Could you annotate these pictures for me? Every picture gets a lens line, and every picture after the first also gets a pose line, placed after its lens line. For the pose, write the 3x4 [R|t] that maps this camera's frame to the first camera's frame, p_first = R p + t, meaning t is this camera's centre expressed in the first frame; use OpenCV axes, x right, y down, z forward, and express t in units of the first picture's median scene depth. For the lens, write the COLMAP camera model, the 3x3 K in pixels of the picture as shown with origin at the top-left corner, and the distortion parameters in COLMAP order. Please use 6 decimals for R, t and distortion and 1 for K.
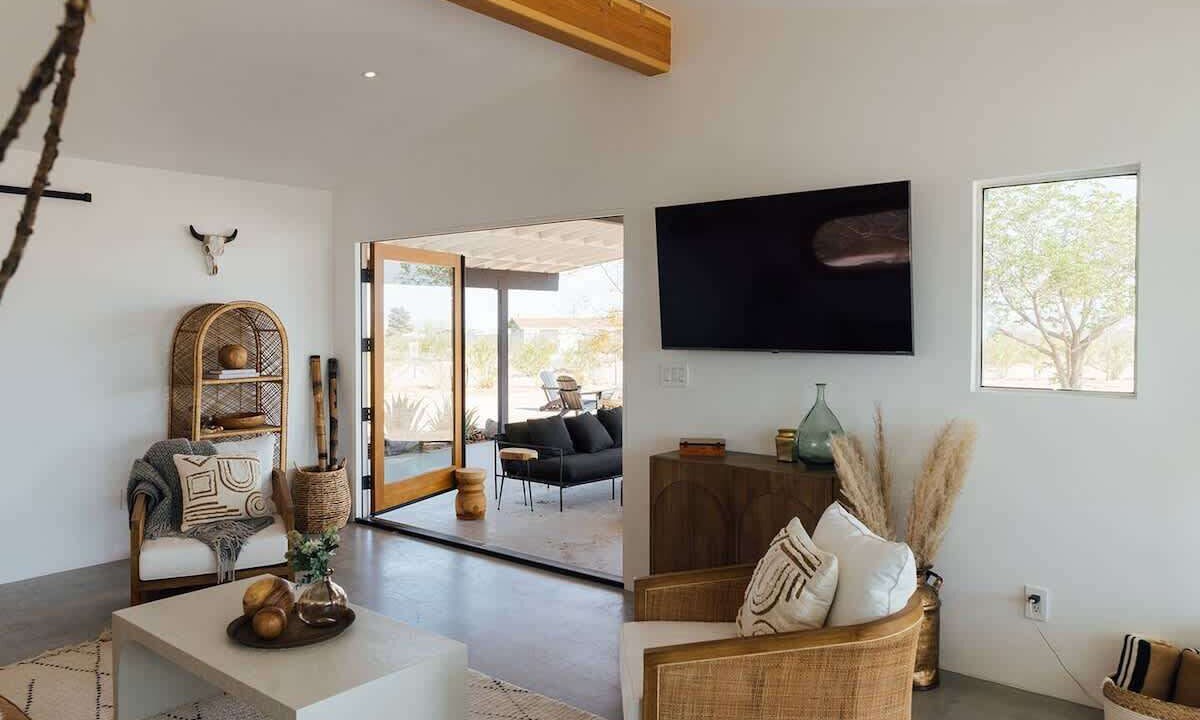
lens RADIAL K [[848.1, 0, 600.0], [0, 848.1, 360.0], [0, 0, 1]] dist [0.002660, 0.001108]
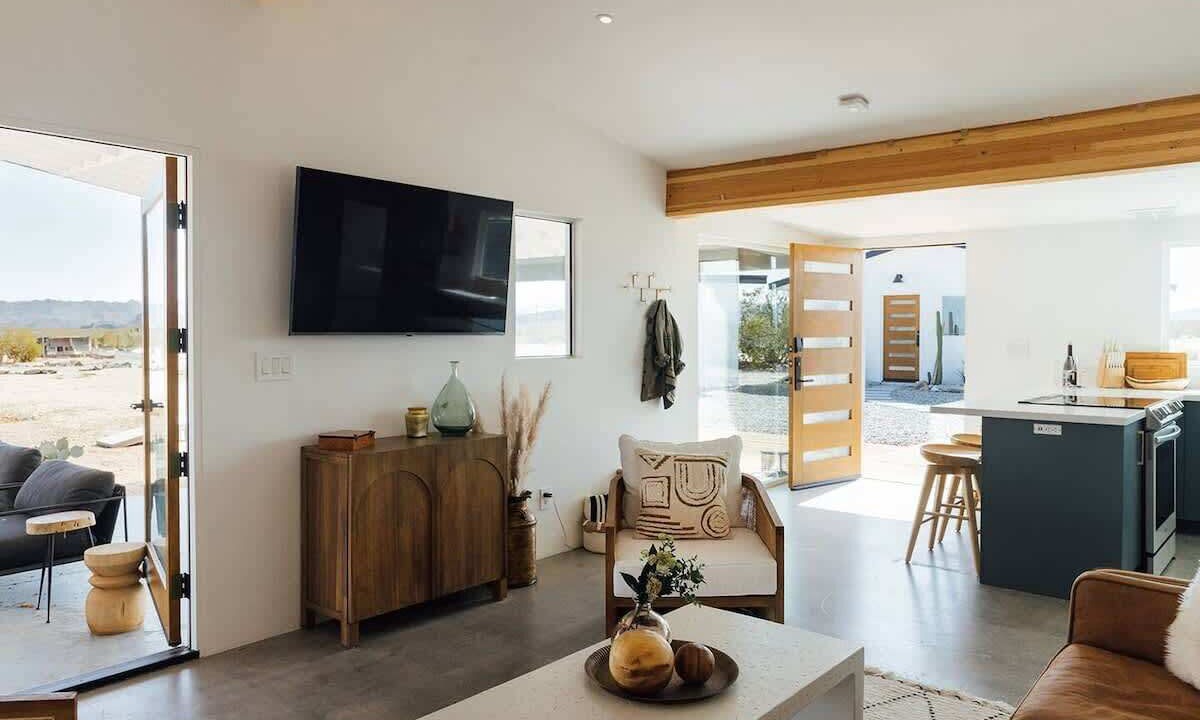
lens RADIAL K [[920.4, 0, 600.0], [0, 920.4, 360.0], [0, 0, 1]] dist [-0.001070, 0.000541]
pose [[-0.028360, -0.038703, 0.998848, -0.948669], [0.026860, 0.998860, 0.039466, -0.017307], [-0.999237, 0.027949, -0.027288, 0.802487]]
